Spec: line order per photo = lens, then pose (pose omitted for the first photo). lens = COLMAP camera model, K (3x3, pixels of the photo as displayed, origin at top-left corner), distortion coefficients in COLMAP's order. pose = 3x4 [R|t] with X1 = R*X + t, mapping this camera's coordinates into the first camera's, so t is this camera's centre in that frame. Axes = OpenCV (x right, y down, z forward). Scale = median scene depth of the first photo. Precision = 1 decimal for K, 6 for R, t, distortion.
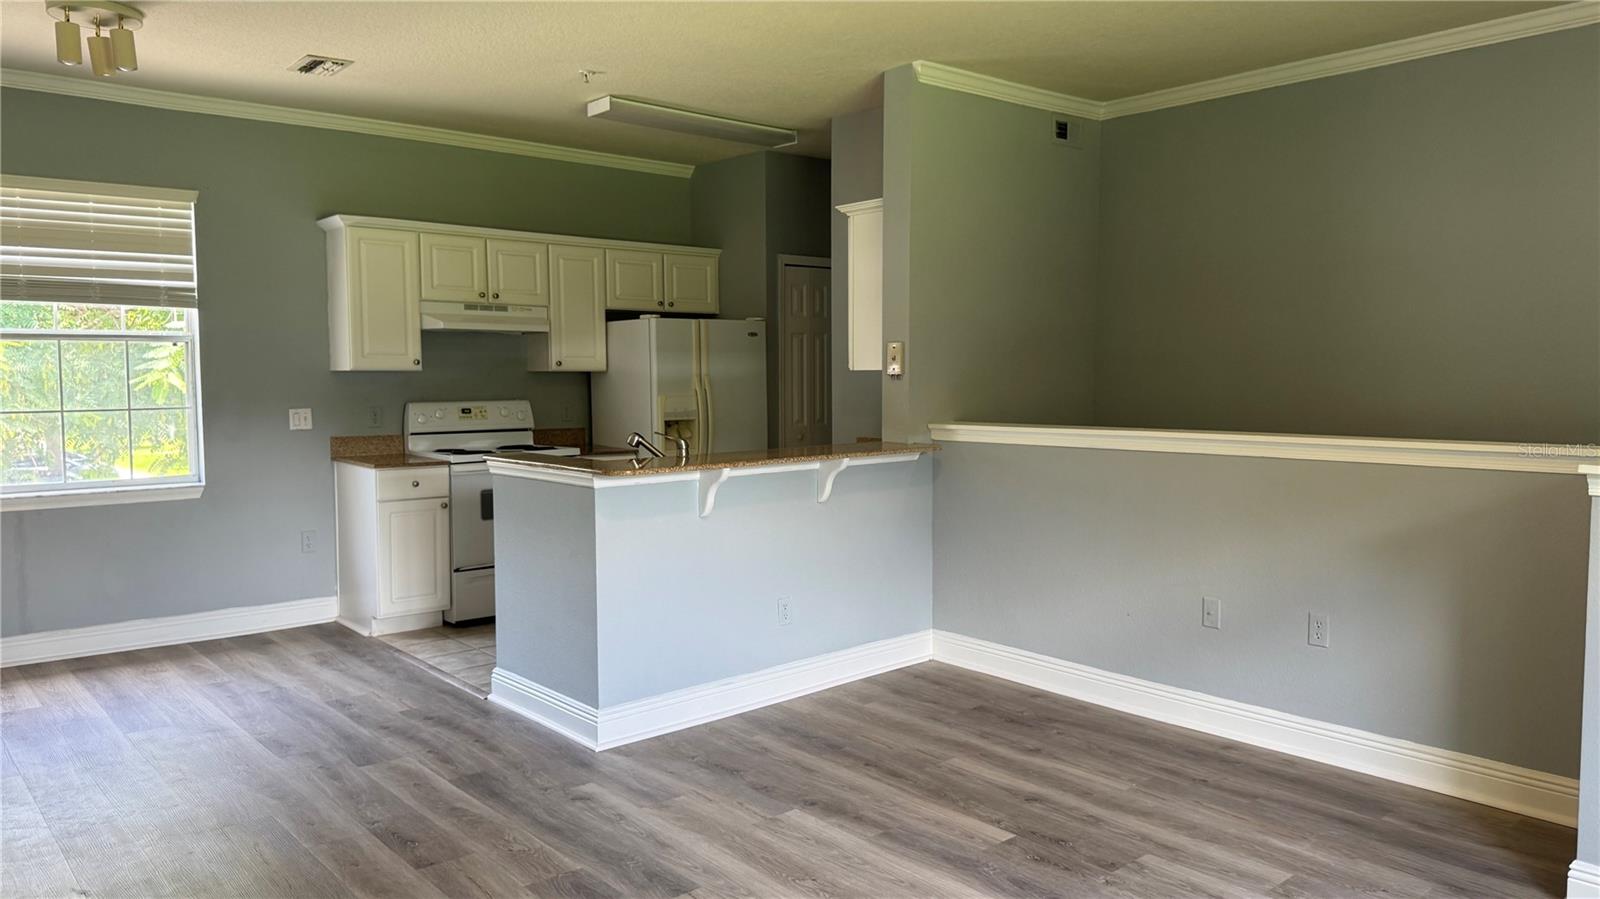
lens RADIAL K [[1124.7, 0, 800.0], [0, 1124.7, 449.5], [0, 0, 1]] dist [0.137531, -0.251944]
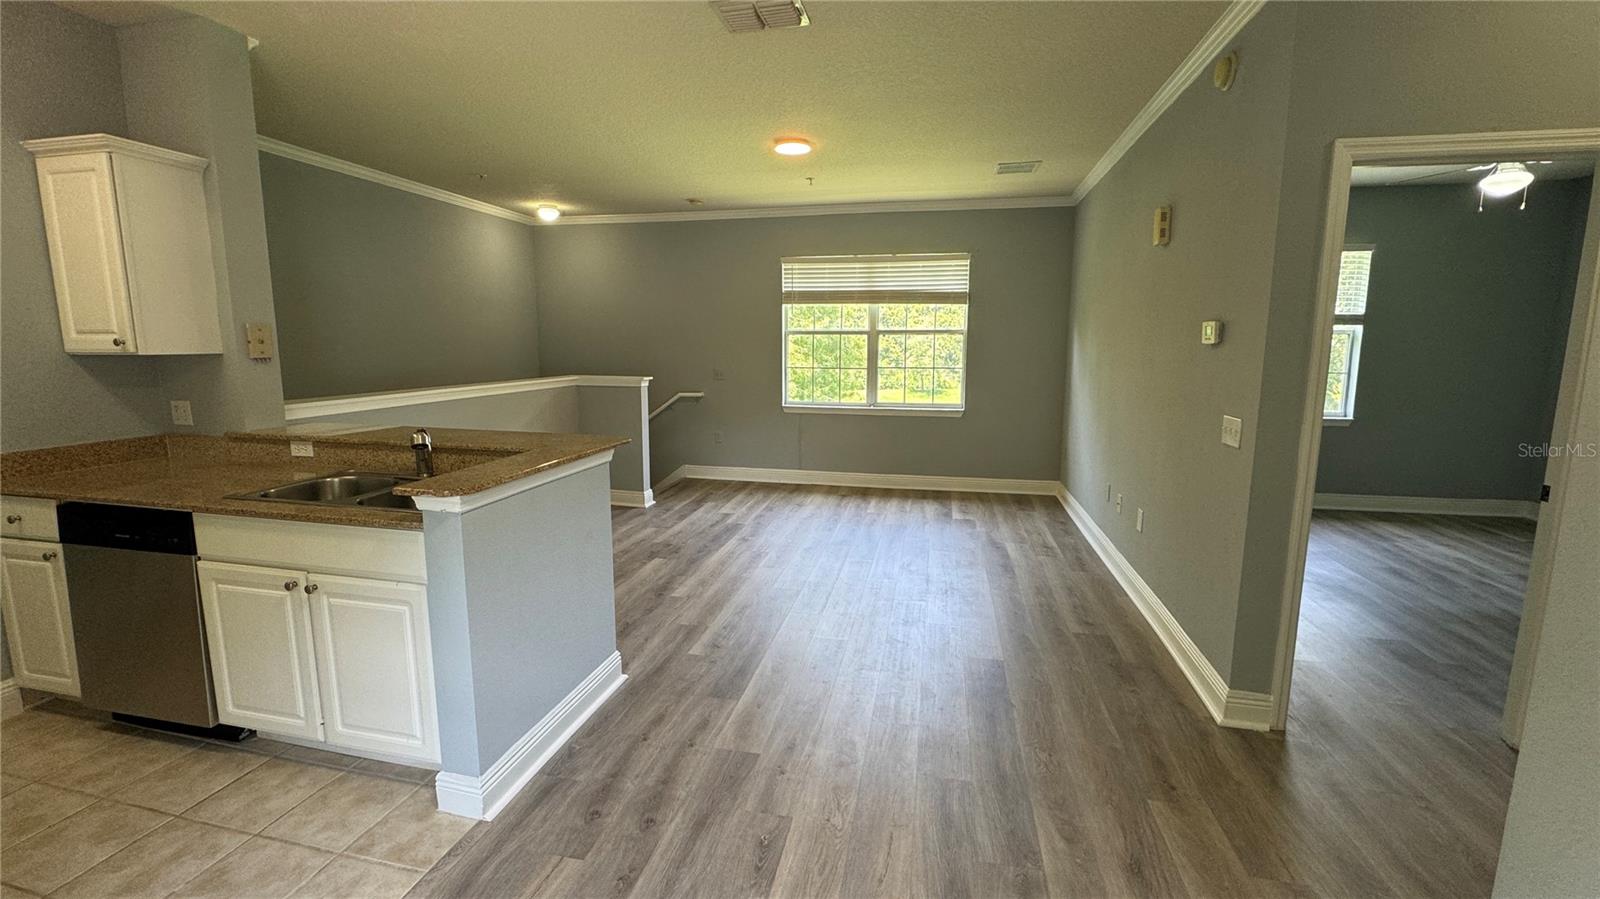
lens RADIAL K [[646.6, 0, 804.8], [0, 646.6, 433.4], [0, 0, 1]] dist [-0.017992, 0.002502]
pose [[-0.608220, -0.108672, 0.786294, -0.556453], [0.052258, 0.982953, 0.176275, -0.066647], [-0.792046, 0.148304, -0.592173, 0.851142]]
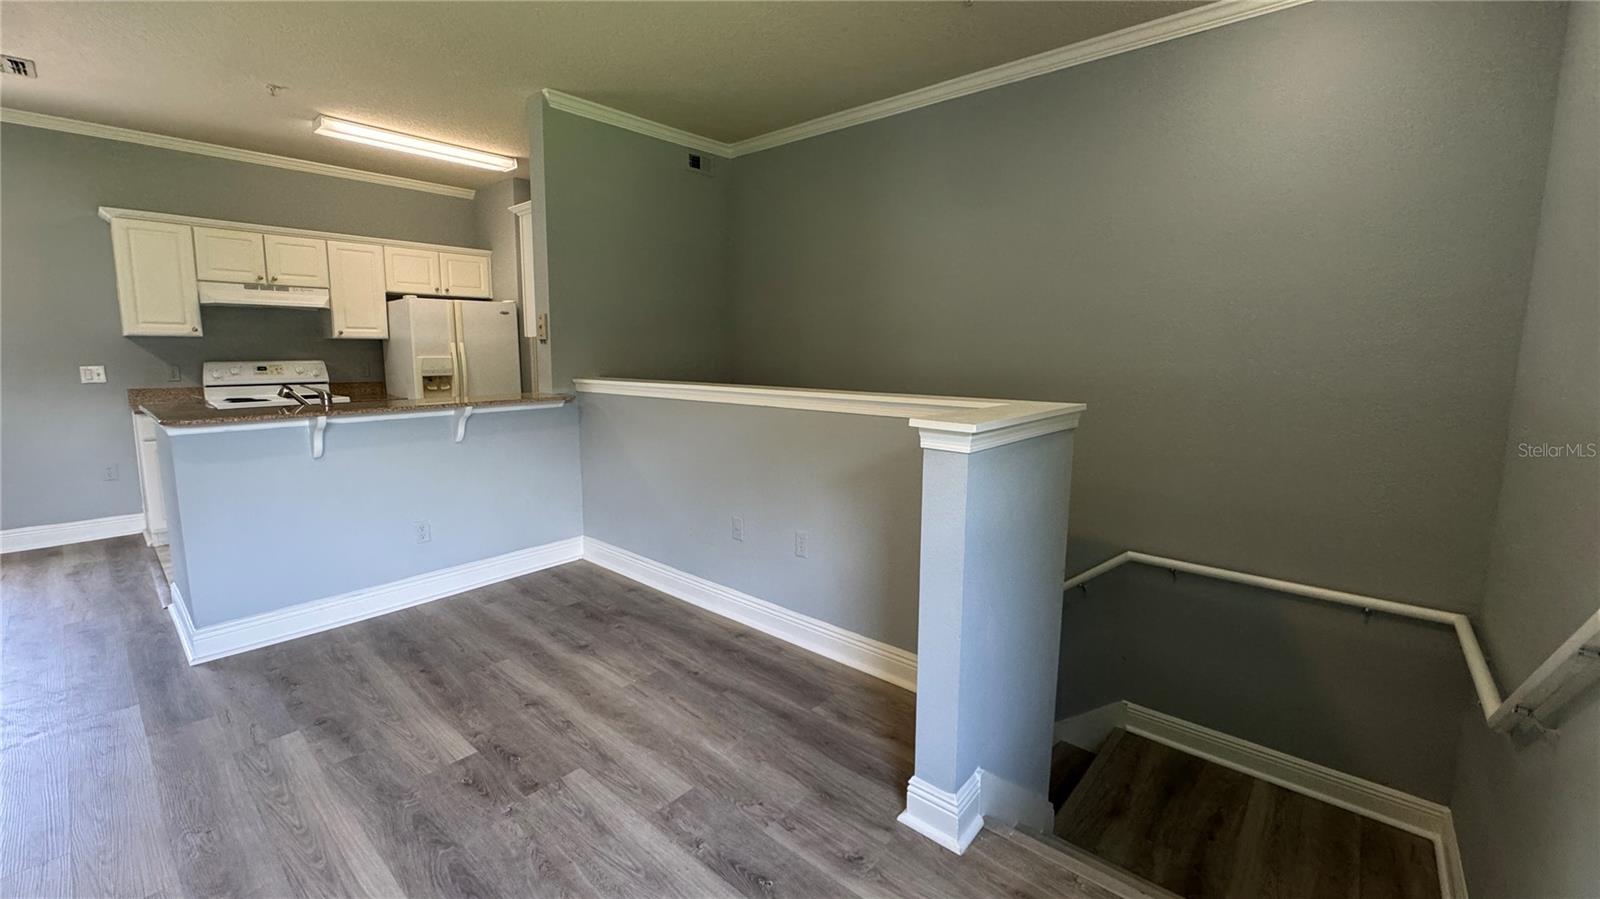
lens RADIAL K [[646.6, 0, 804.8], [0, 646.6, 433.4], [0, 0, 1]] dist [-0.017992, 0.002502]
pose [[0.988899, -0.007677, 0.148389, 0.236362], [-0.000943, 0.998320, 0.057933, -0.003359], [-0.148585, -0.057430, 0.987231, 0.204856]]
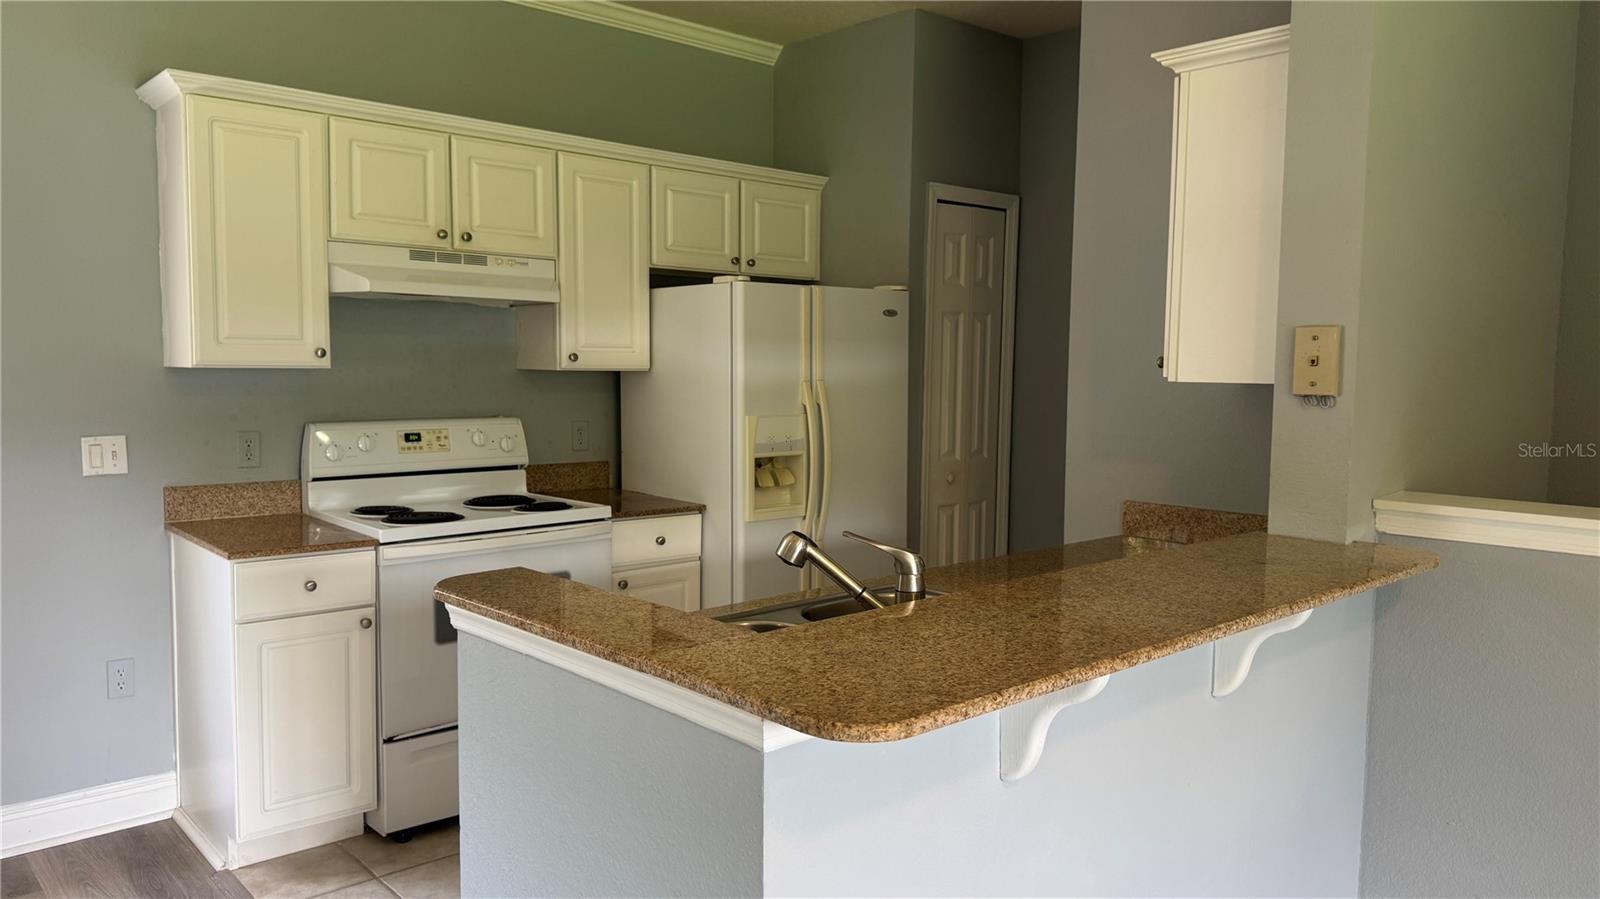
lens RADIAL K [[1124.7, 0, 800.0], [0, 1124.7, 449.5], [0, 0, 1]] dist [0.137531, -0.251944]
pose [[0.999458, 0.012691, 0.030387, -0.128081], [-0.013048, 0.999848, 0.011579, -0.041429], [-0.030236, -0.011969, 0.999471, 0.464638]]
